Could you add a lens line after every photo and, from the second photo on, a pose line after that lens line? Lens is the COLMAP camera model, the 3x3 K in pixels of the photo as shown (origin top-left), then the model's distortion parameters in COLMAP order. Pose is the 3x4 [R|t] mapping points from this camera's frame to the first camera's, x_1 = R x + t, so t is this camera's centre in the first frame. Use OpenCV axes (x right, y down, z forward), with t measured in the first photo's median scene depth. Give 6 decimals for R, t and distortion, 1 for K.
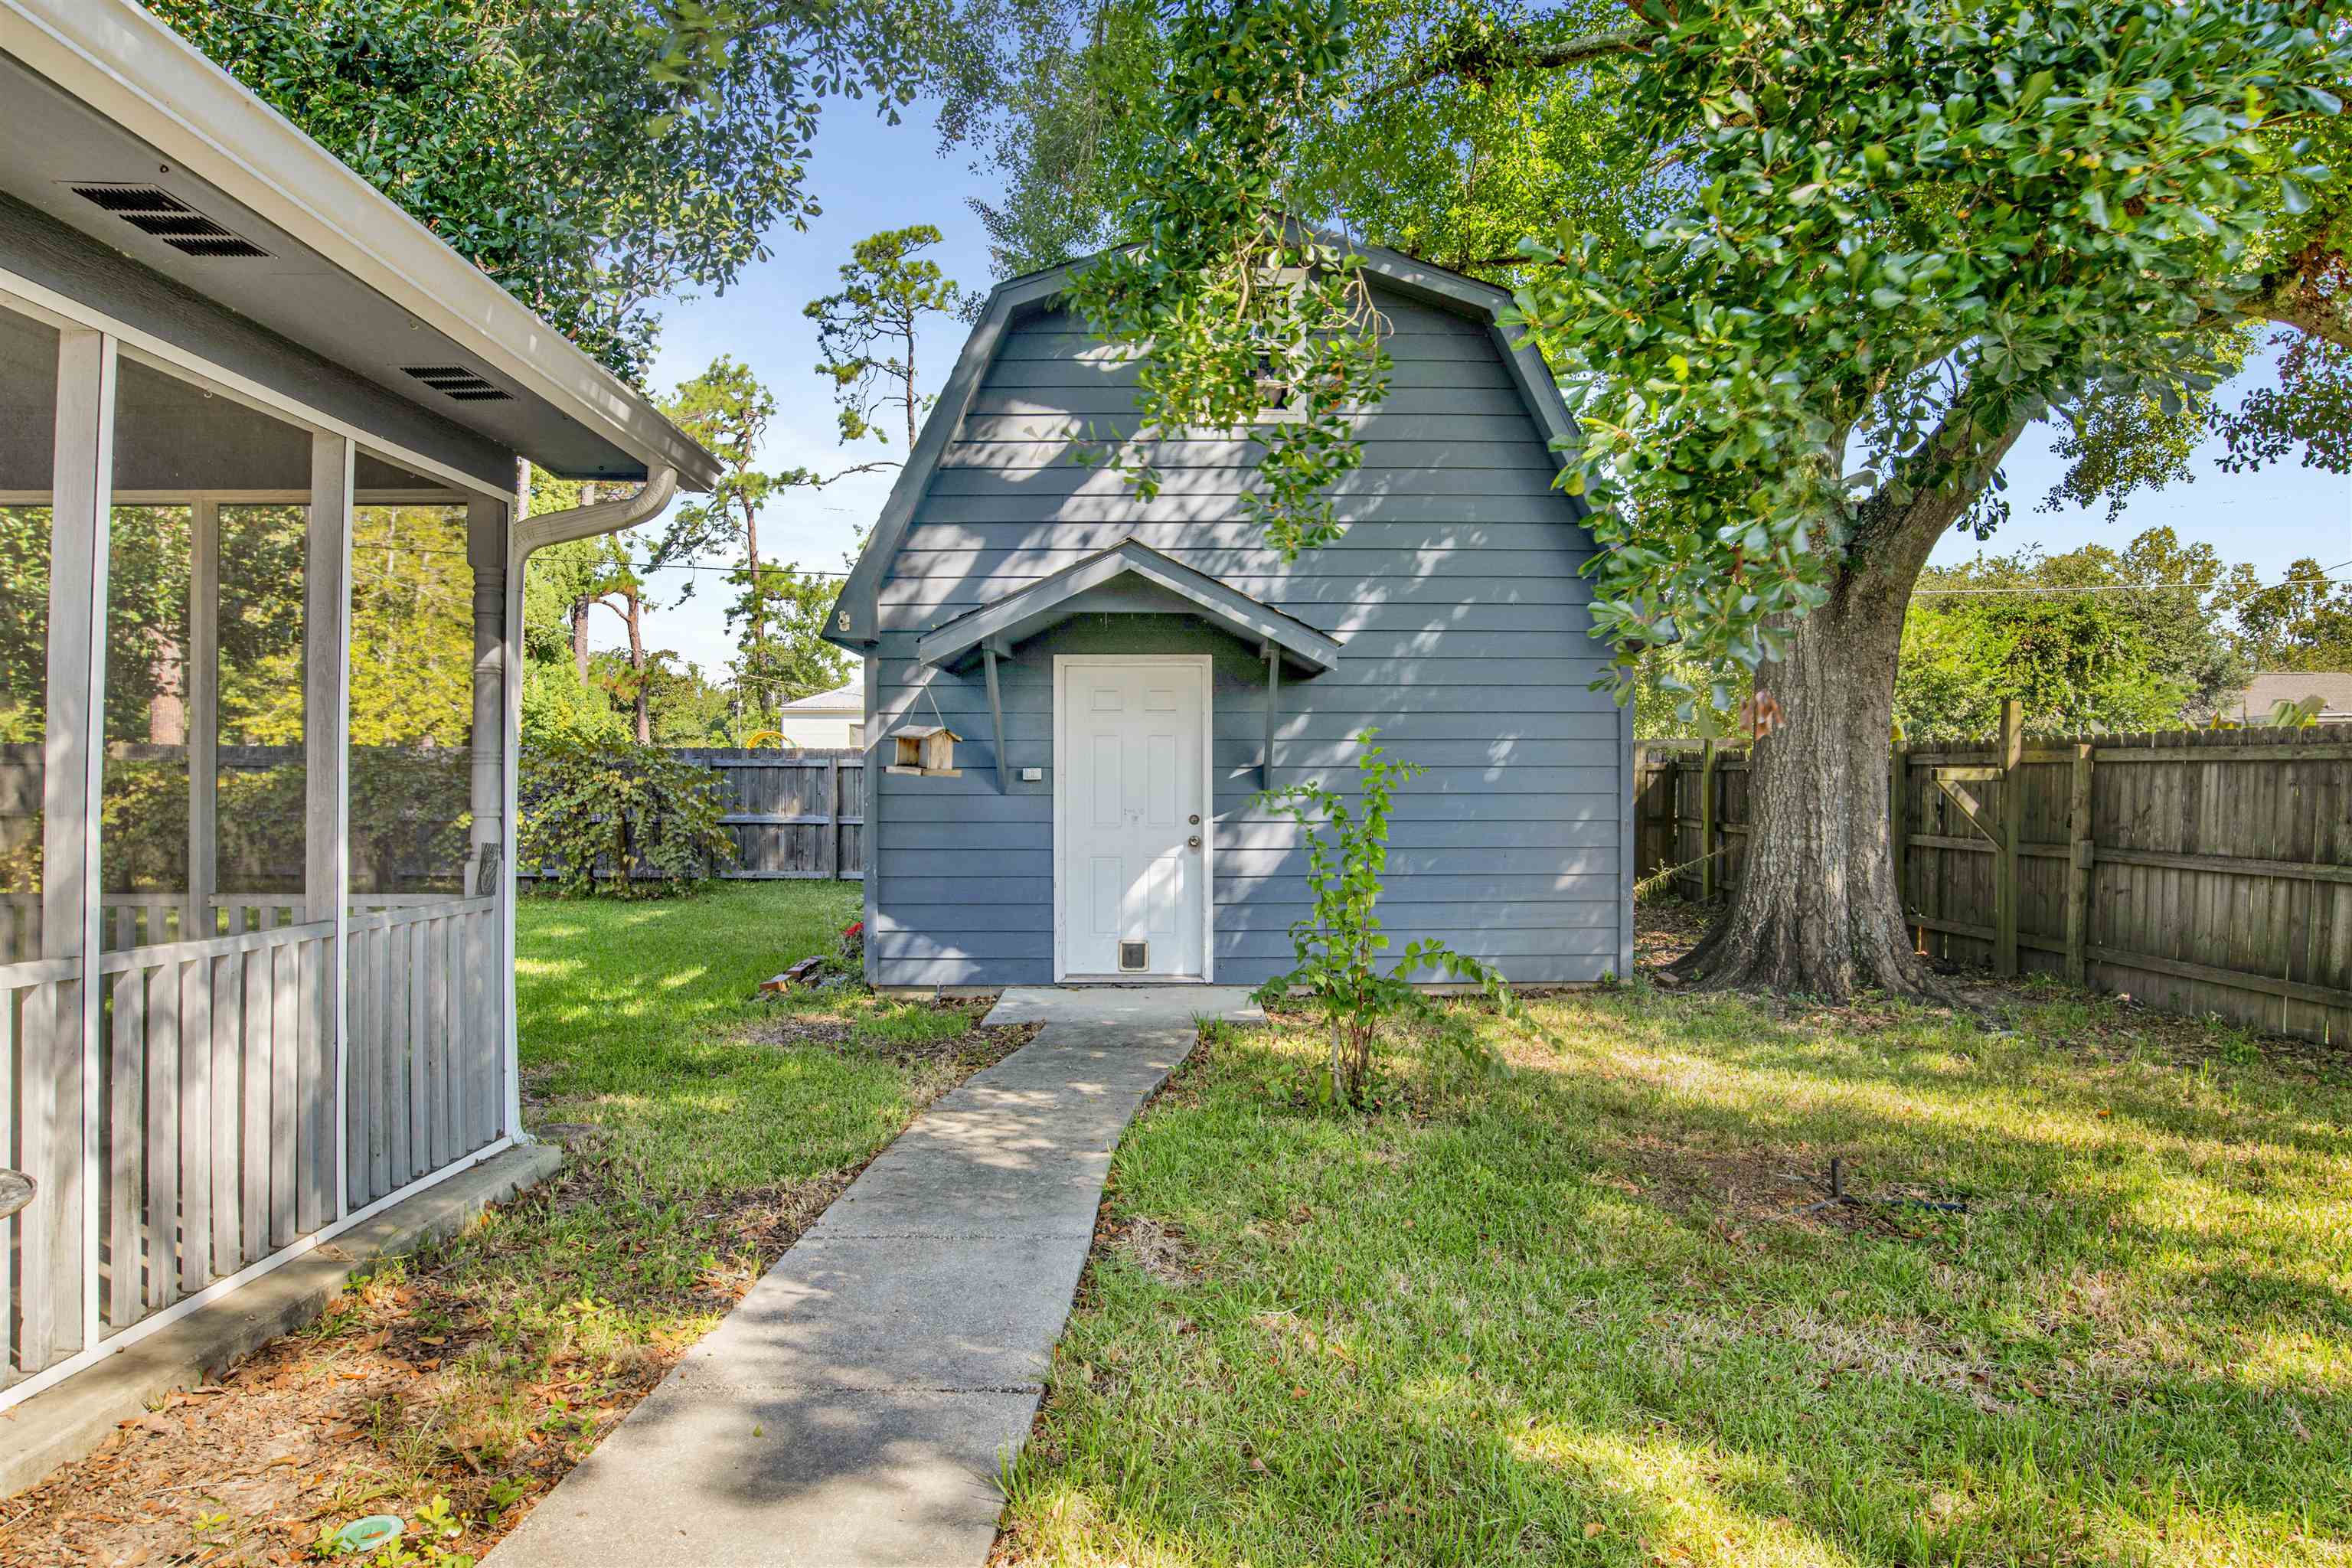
lens RADIAL K [[1400.0, 0, 1183.5], [0, 1400.0, 762.3], [0, 0, 1]] dist [-0.032651, 0.003989]
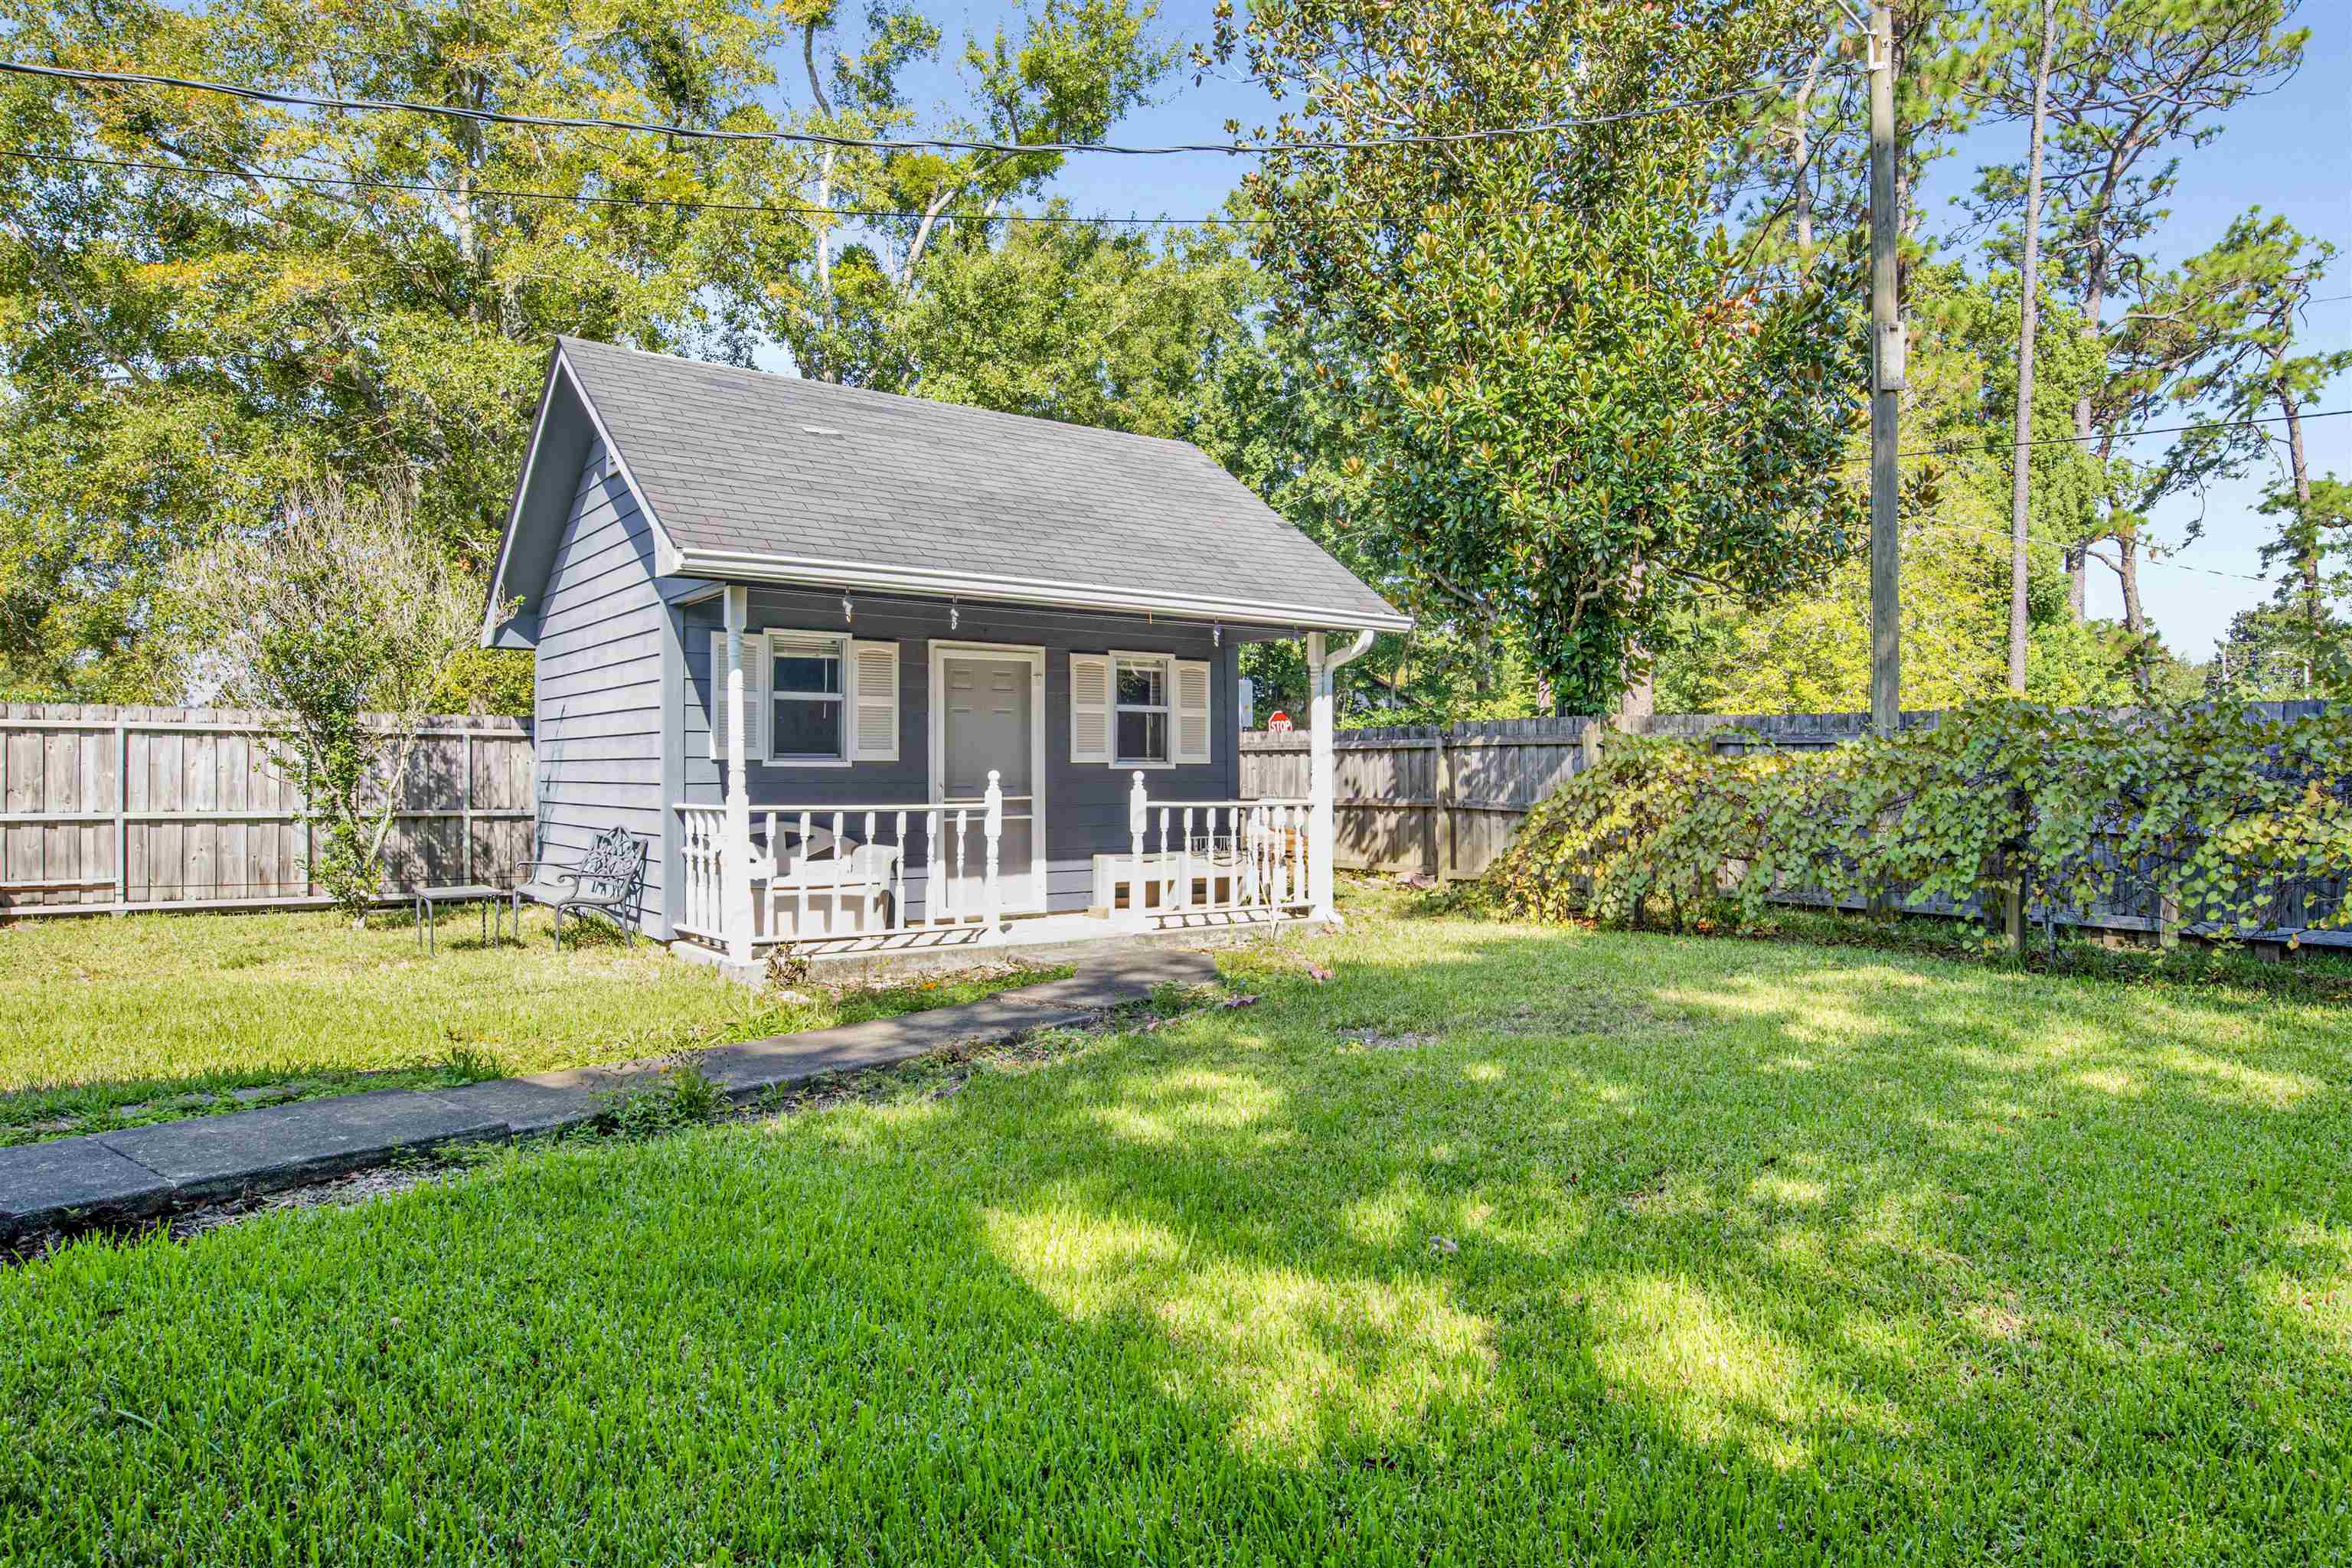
lens RADIAL K [[1466.7, 0, 1198.8], [0, 1466.7, 806.5], [0, 0, 1]] dist [0.001108, -0.001747]
pose [[0.616516, 0.018797, -0.787118, -0.325614], [0.007484, 0.999530, 0.029731, 0.011189], [0.787307, -0.024220, 0.616085, 0.369544]]
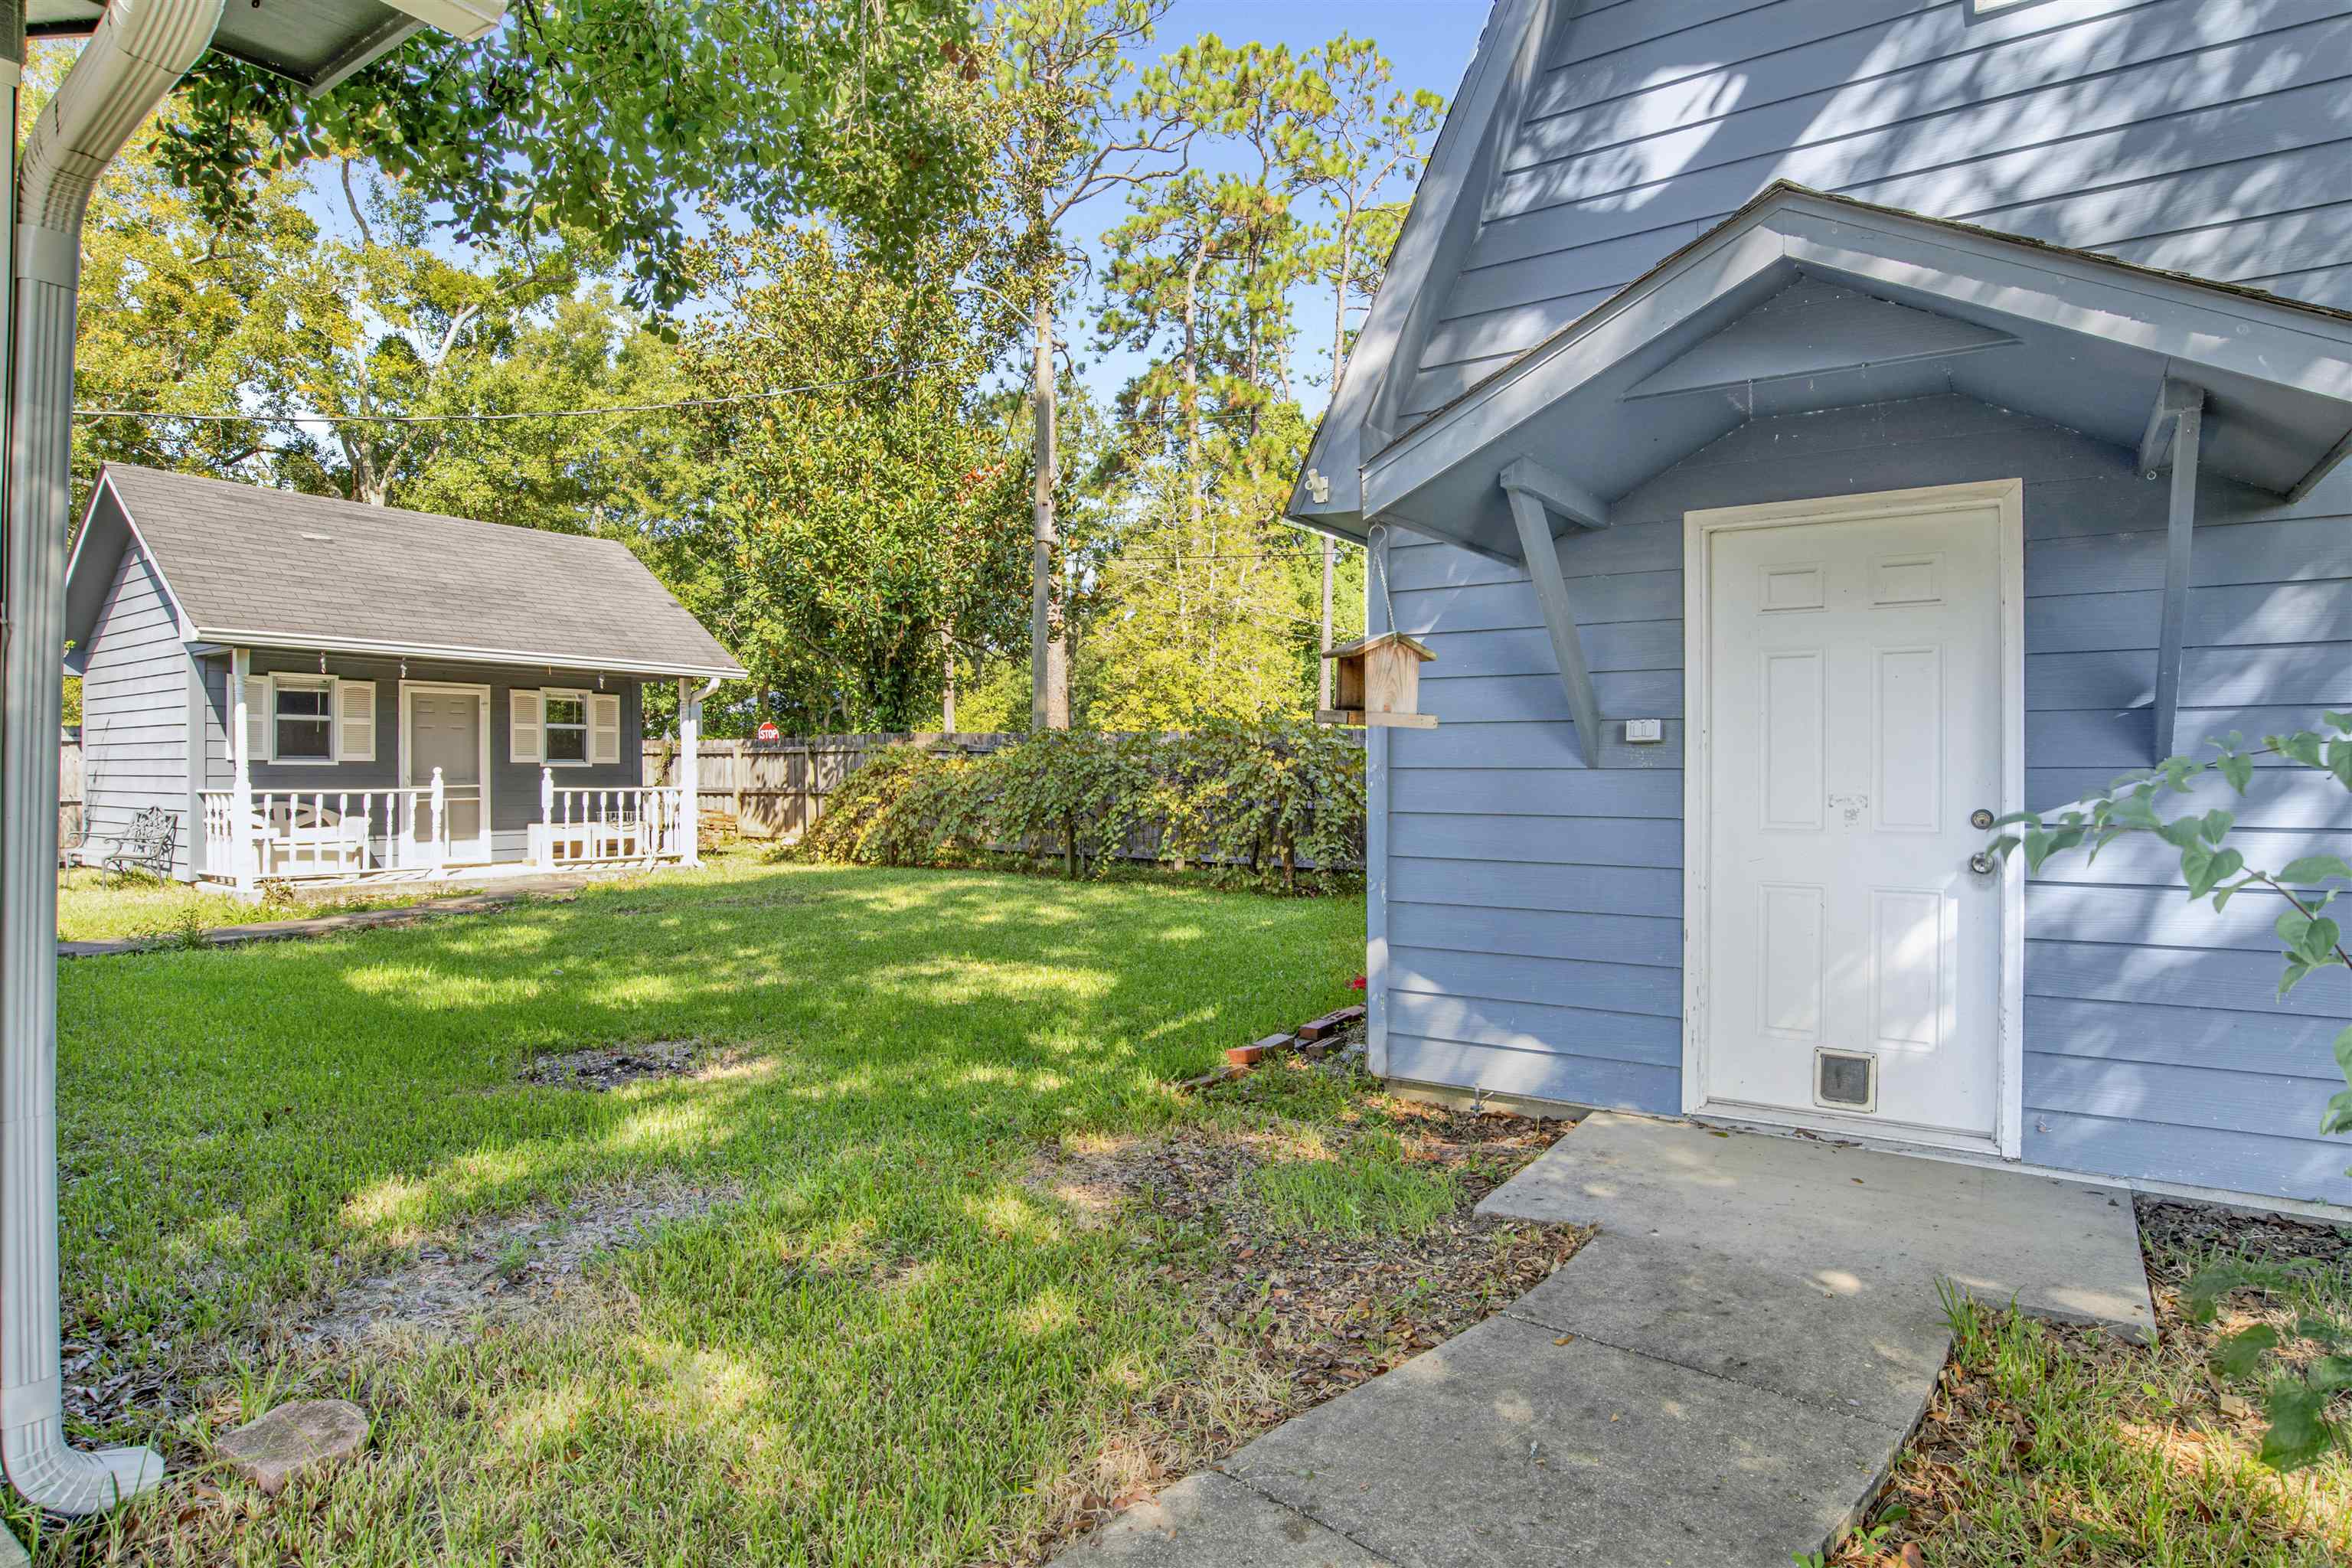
lens RADIAL K [[1272.9, 0, 1164.0], [0, 1272.9, 794.8], [0, 0, 1]] dist [-0.012372, 0.006440]
pose [[0.814309, 0.012005, -0.580308, 0.017464], [0.004535, 0.999624, 0.027044, 0.011259], [0.580414, -0.024654, 0.813948, 0.278598]]
